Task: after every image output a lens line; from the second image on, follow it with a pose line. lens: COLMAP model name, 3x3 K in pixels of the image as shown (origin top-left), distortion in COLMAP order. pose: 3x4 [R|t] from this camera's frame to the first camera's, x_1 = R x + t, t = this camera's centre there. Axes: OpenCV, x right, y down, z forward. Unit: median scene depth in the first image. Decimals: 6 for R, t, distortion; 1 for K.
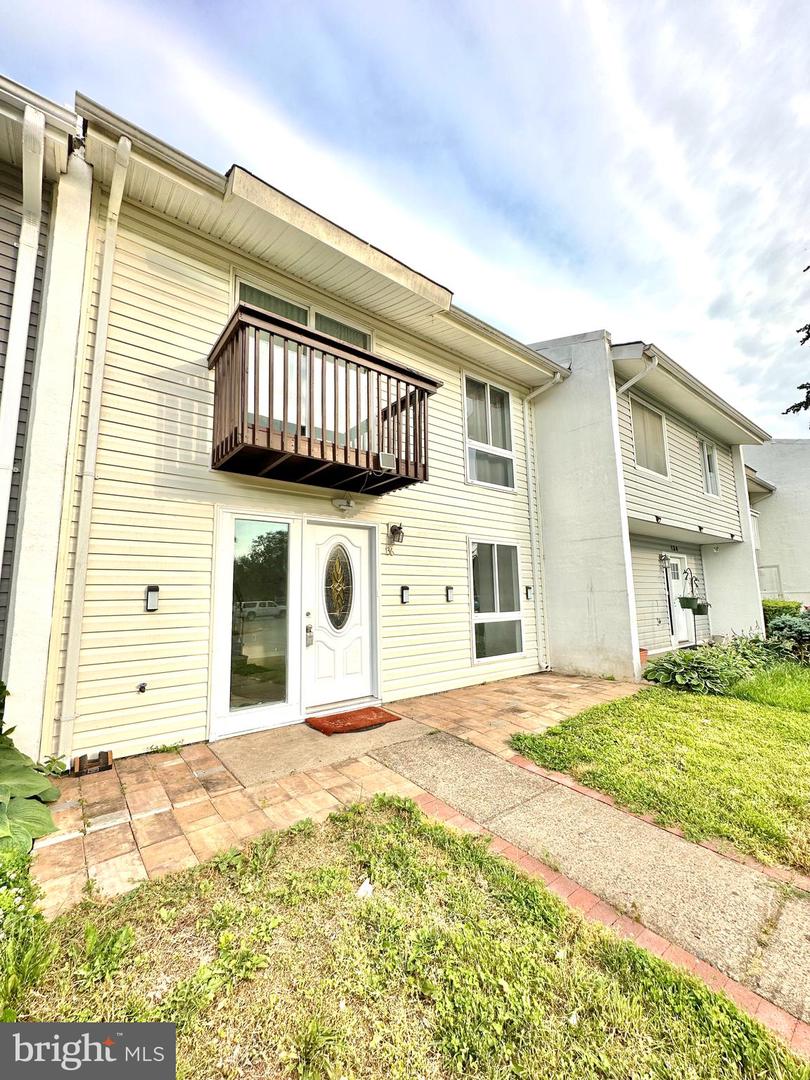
lens RADIAL K [[429.9, 0, 405.0], [0, 429.9, 540.0], [0, 0, 1]] dist [0.000398, -0.000054]
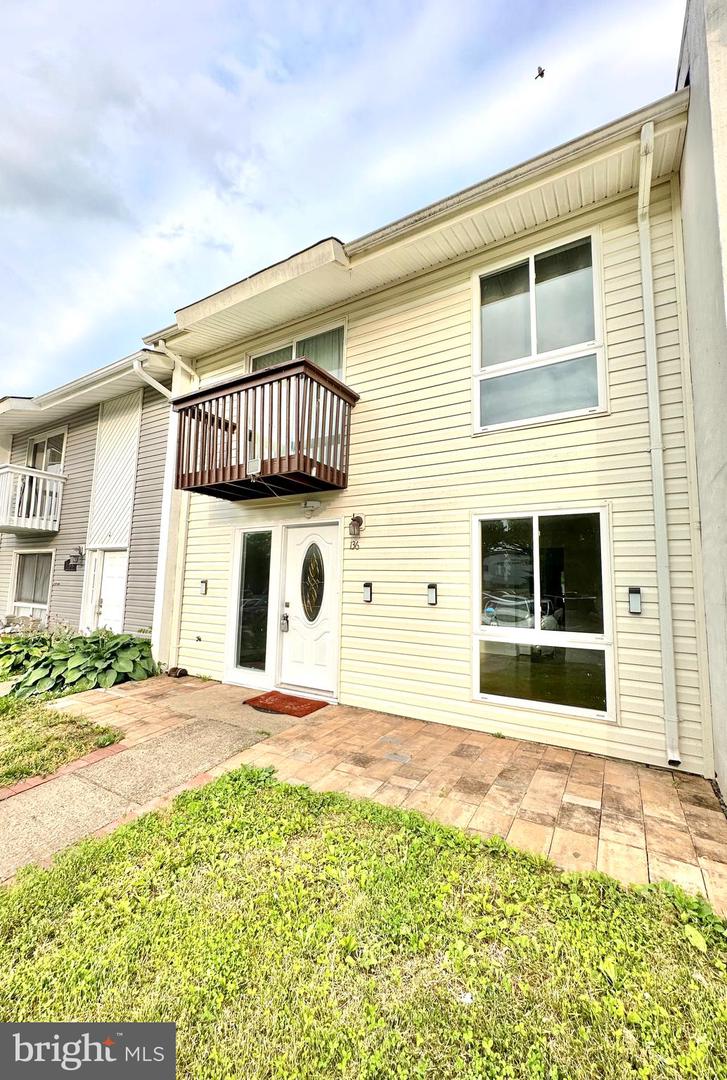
lens RADIAL K [[434.2, 0, 367.8], [0, 434.2, 534.6], [0, 0, 1]] dist [0.001183, 0.000039]
pose [[0.352417, -0.081237, -0.932310, 0.867970], [0.095778, 0.994125, -0.050418, 0.054479], [0.930929, -0.071527, 0.358128, 0.699445]]
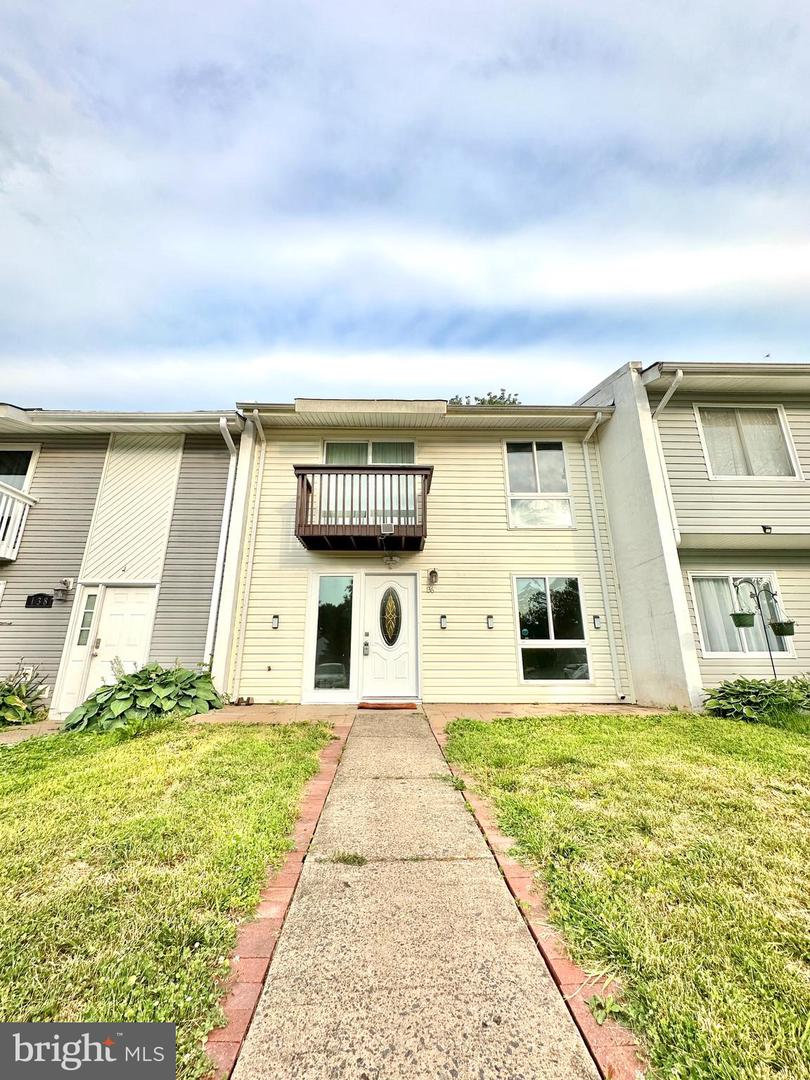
lens RADIAL K [[429.5, 0, 405.0], [0, 429.5, 540.0], [0, 0, 1]] dist [0.000432, 0.000144]
pose [[0.795278, -0.157322, -0.585476, 0.730923], [0.066062, 0.982480, -0.174266, 0.104197], [0.602634, 0.099912, 0.791738, -0.141381]]
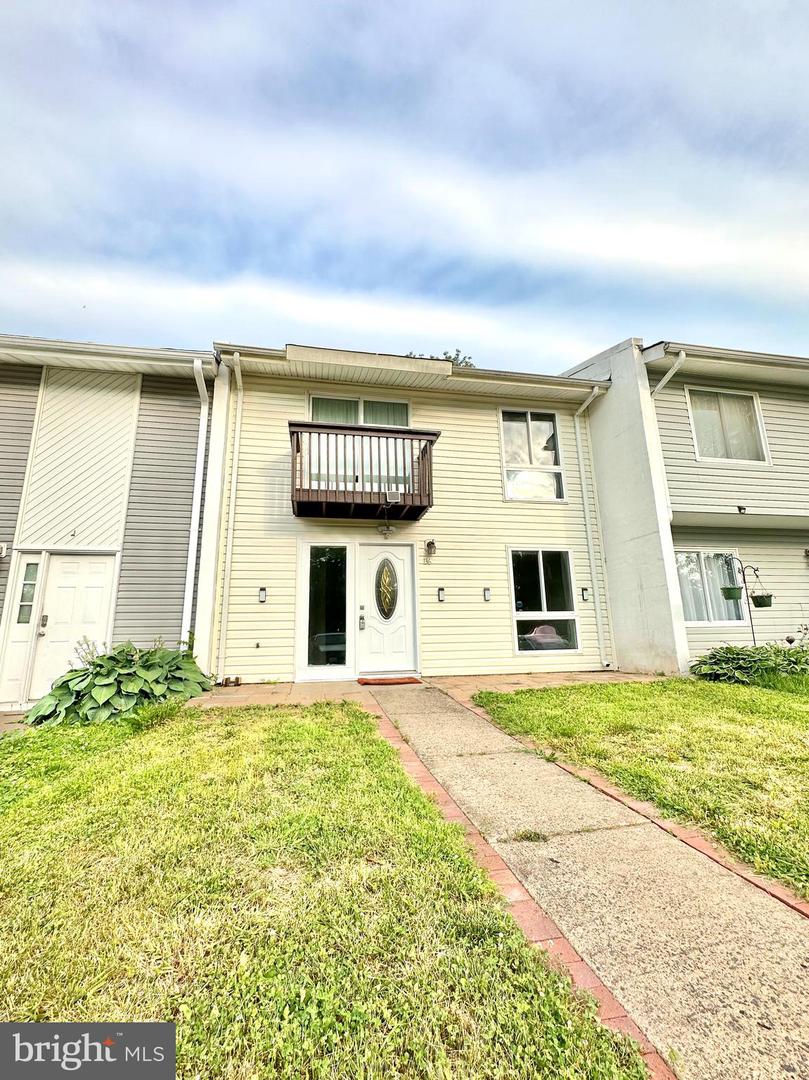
lens RADIAL K [[452.5, 0, 404.5], [0, 452.5, 540.0], [0, 0, 1]] dist [-0.000181, -0.000201]
pose [[0.888949, -0.096507, -0.447724, 0.532389], [0.064002, 0.994132, -0.087209, 0.077640], [0.453513, 0.048869, 0.889909, -0.263629]]
